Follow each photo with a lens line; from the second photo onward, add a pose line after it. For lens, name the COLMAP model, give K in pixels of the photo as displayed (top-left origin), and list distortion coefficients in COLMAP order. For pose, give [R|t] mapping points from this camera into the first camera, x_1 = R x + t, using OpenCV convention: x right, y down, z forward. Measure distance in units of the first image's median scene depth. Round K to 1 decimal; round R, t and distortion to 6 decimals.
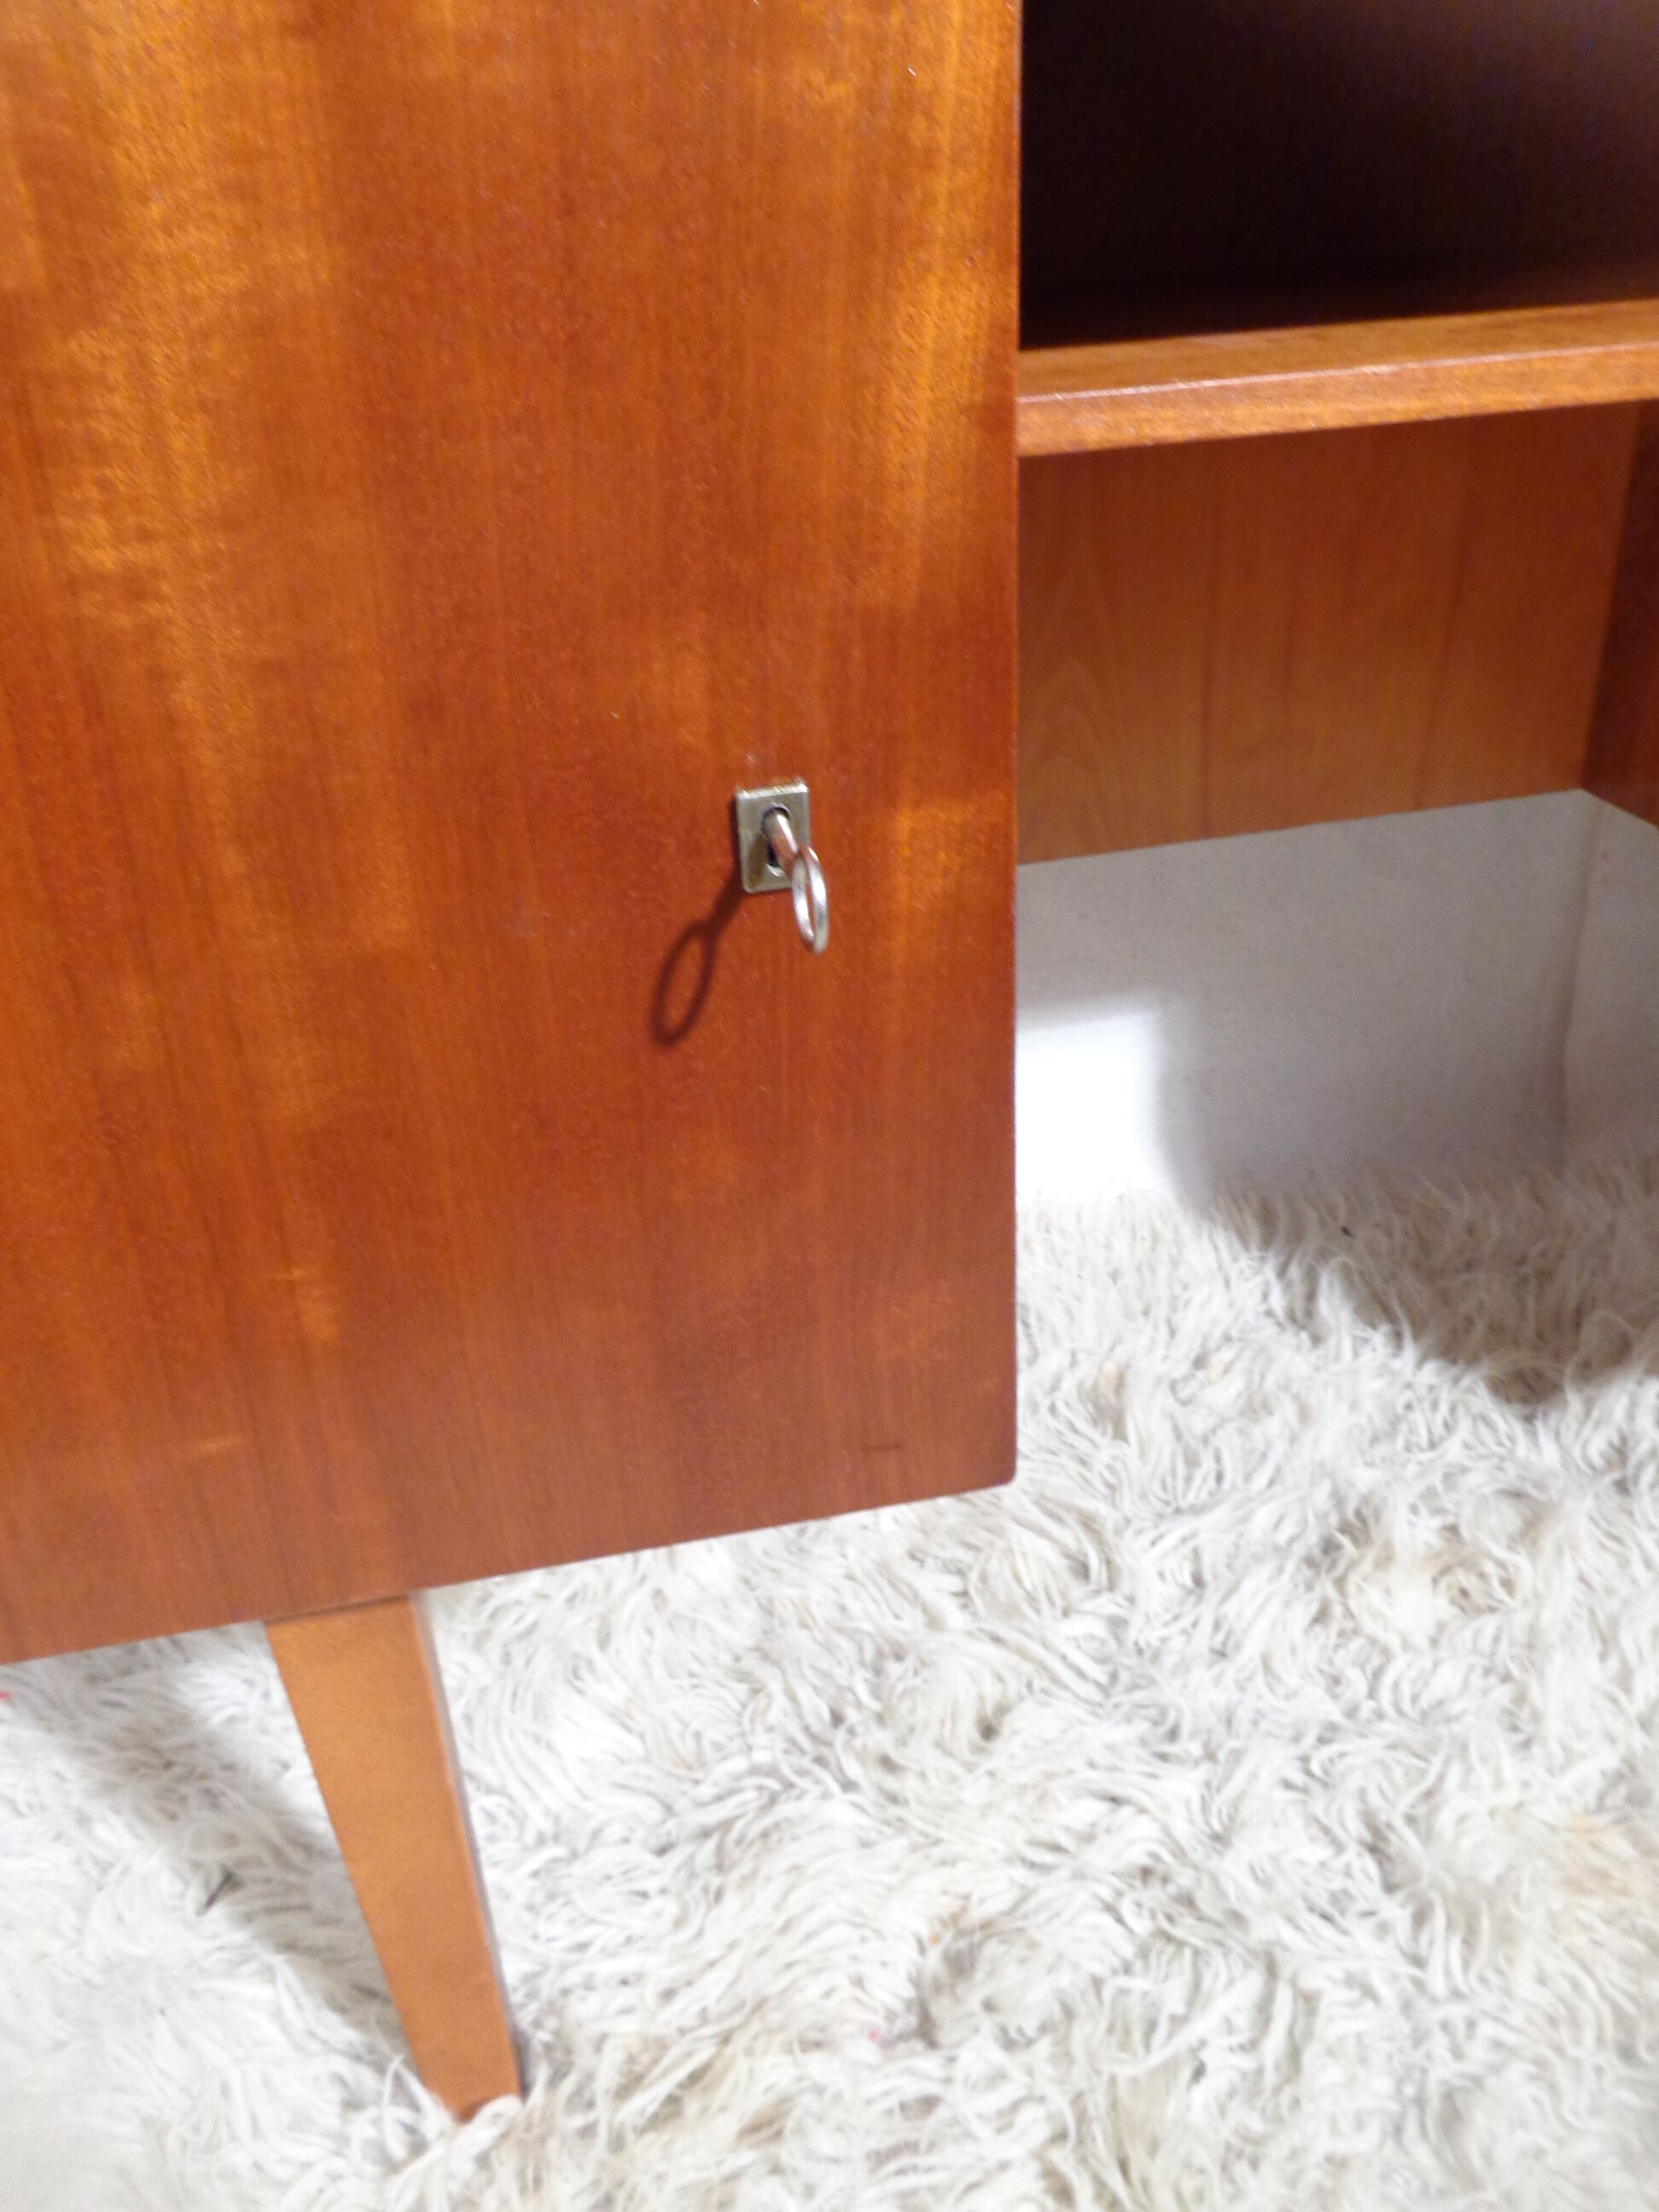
lens RADIAL K [[1653.5, 0, 827.6], [0, 1653.5, 1097.5], [0, 0, 1]] dist [-0.005387, 0.000259]
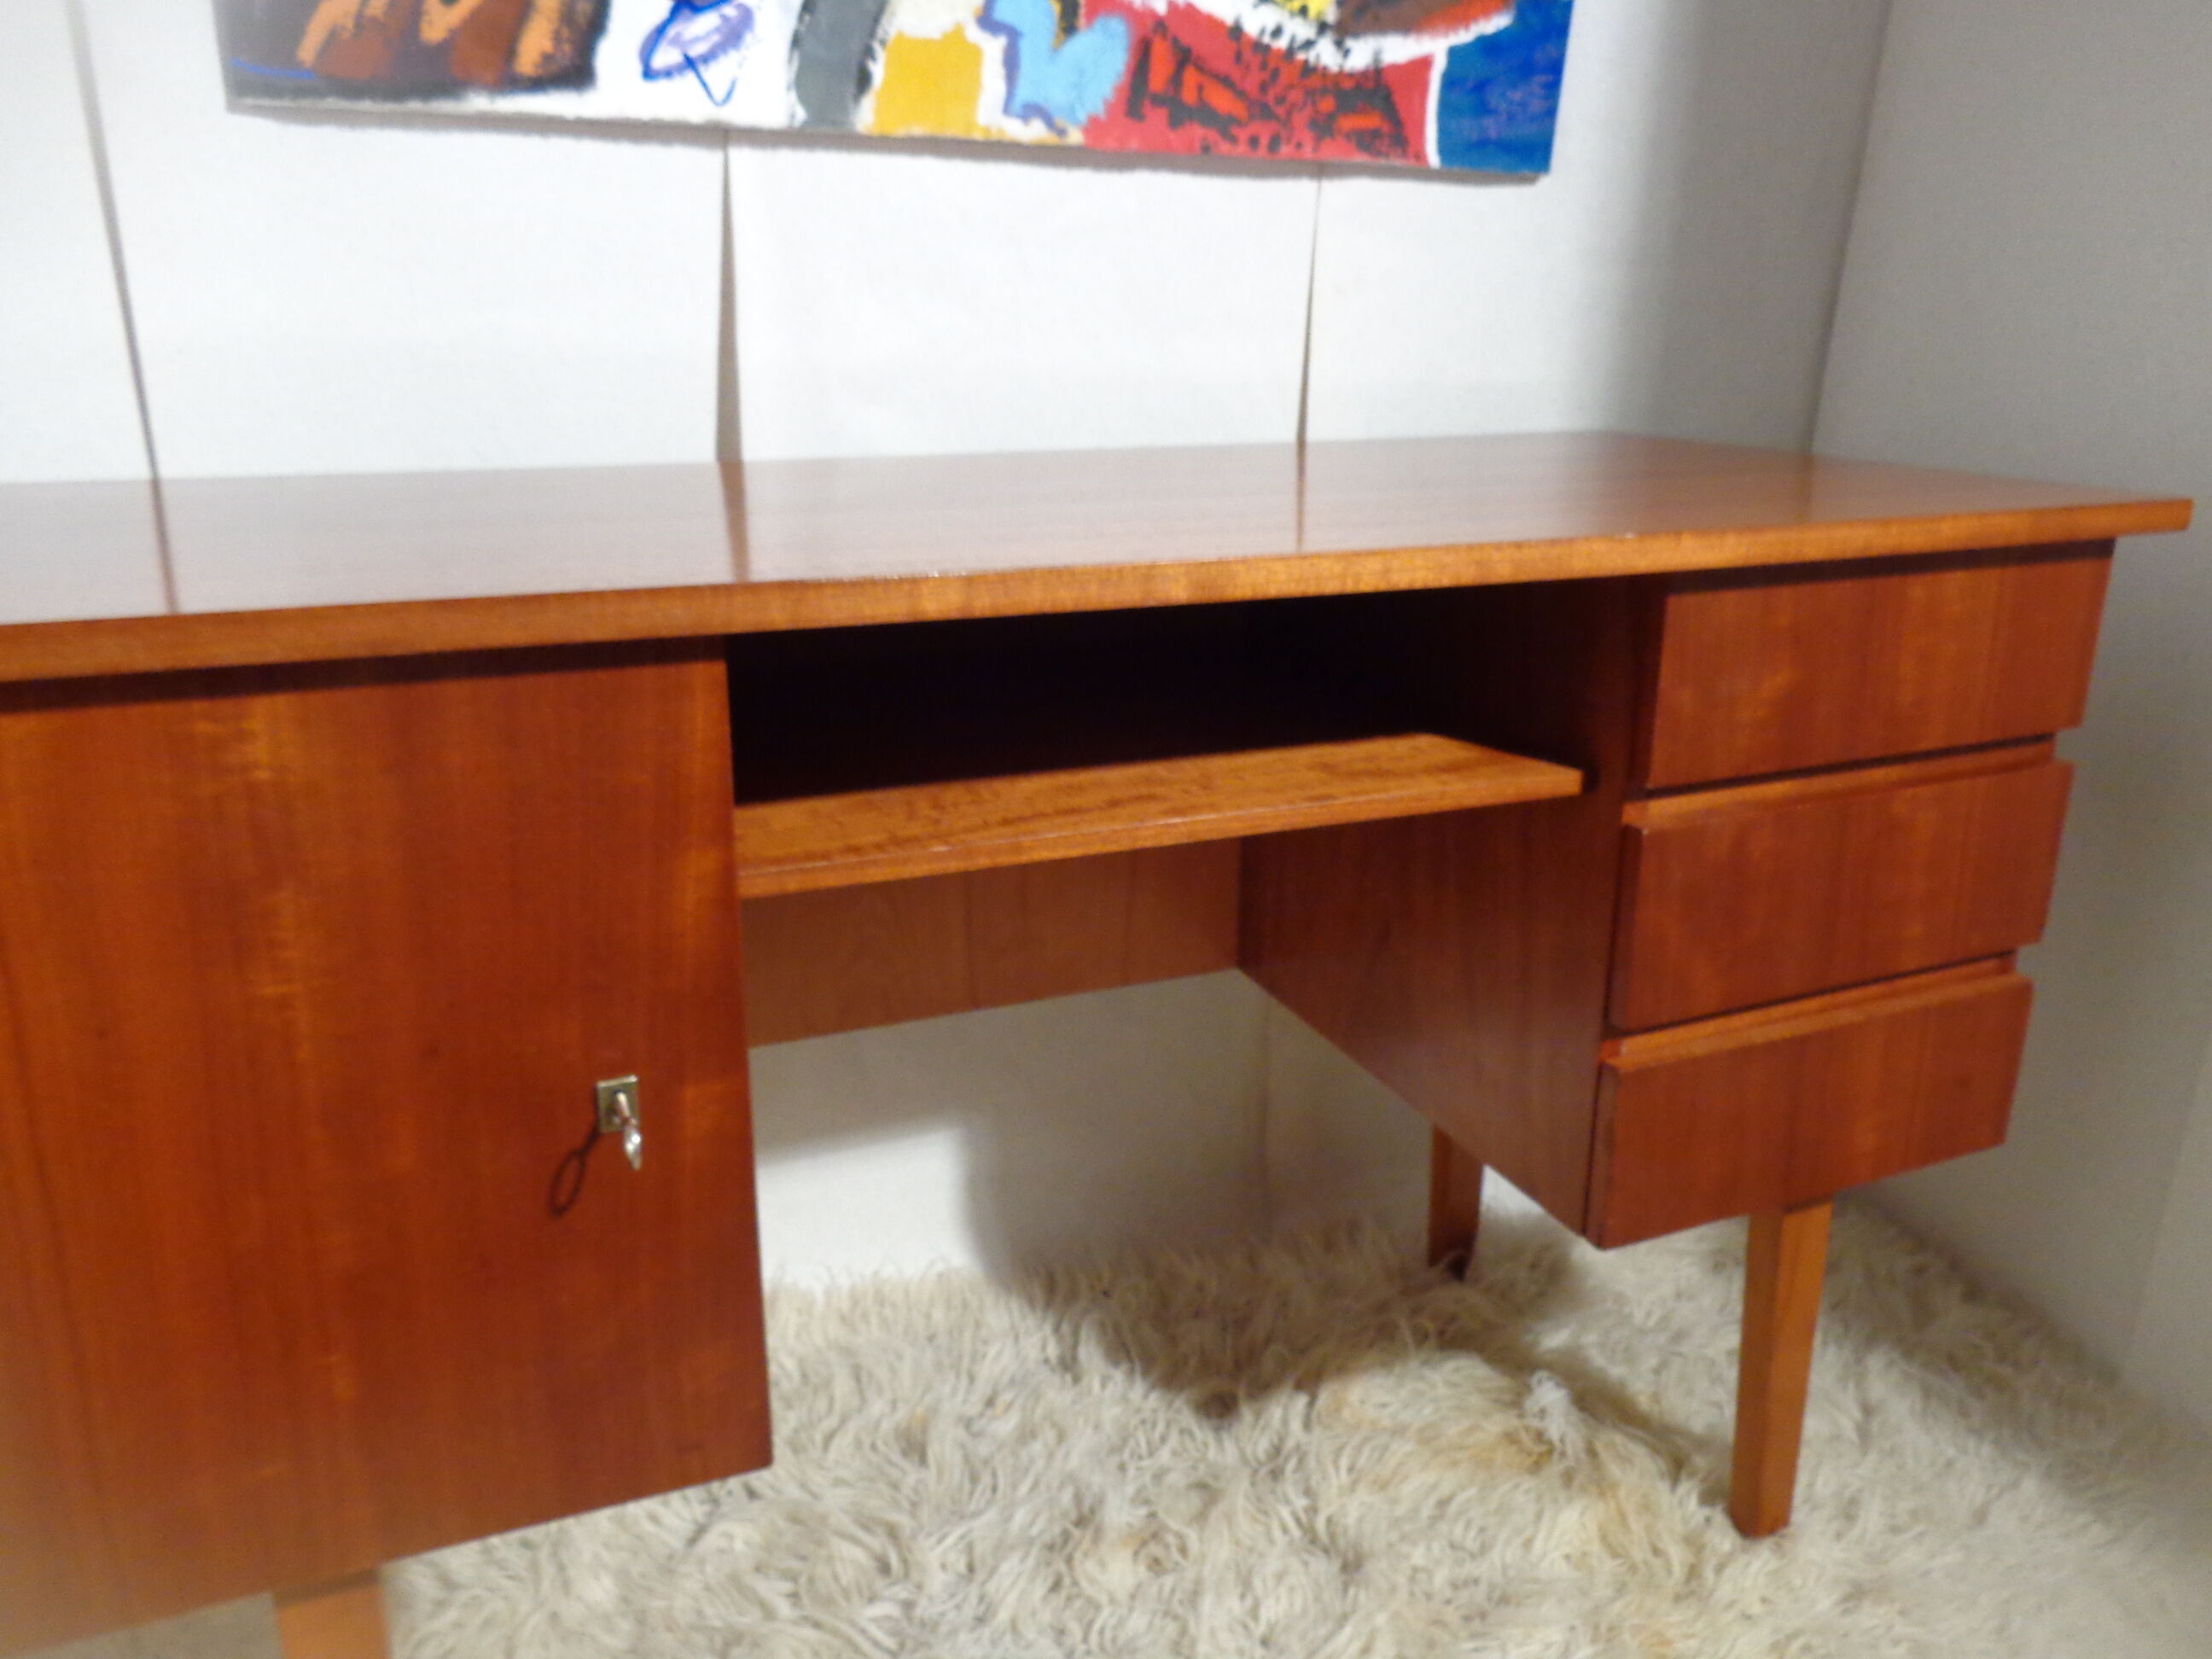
lens RADIAL K [[1649.2, 0, 1099.1], [0, 1649.2, 830.1], [0, 0, 1]] dist [-0.007721, 0.003898]
pose [[0.980494, 0.003933, 0.196511, 0.062086], [0.034817, 0.980513, -0.193343, -0.036940], [-0.193442, 0.196414, 0.961250, -0.448964]]
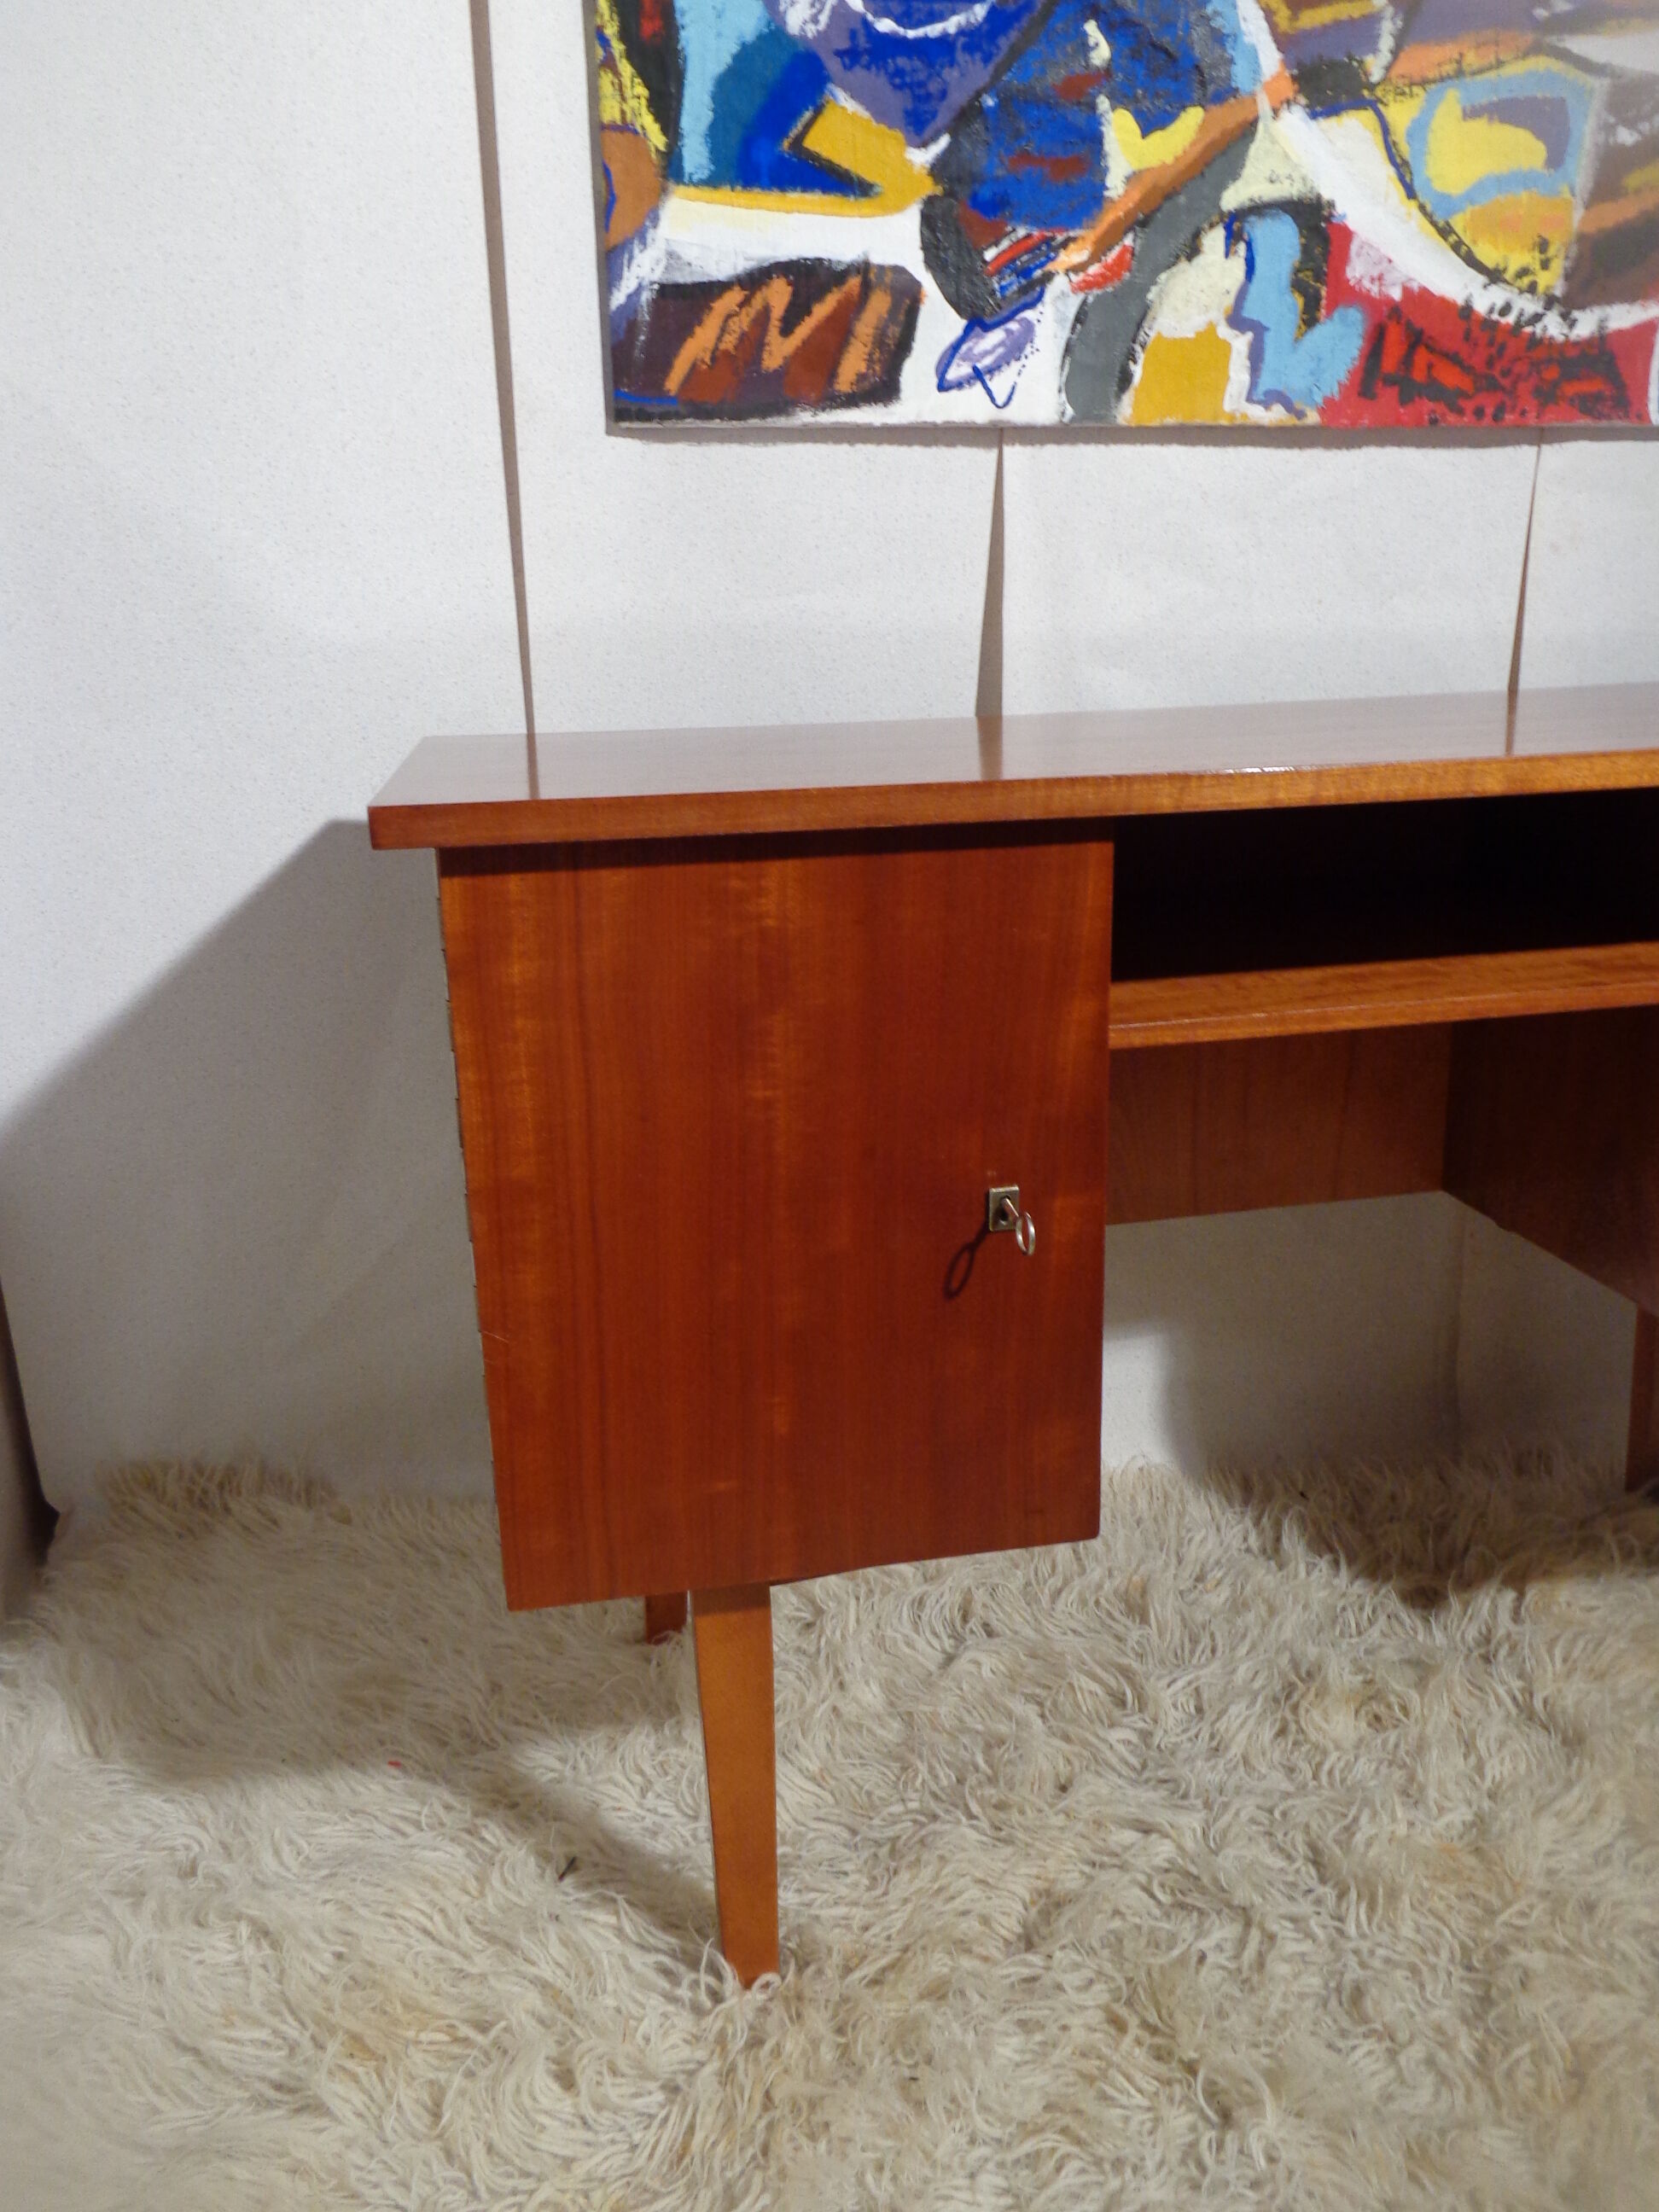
lens RADIAL K [[1649.2, 0, 818.6], [0, 1649.2, 1089.7], [0, 0, 1]] dist [-0.007721, 0.003898]
pose [[0.999459, 0.030761, -0.011636, -0.121694], [-0.032579, 0.974431, -0.222314, 0.092073], [0.004500, 0.222573, 0.974906, -0.587388]]
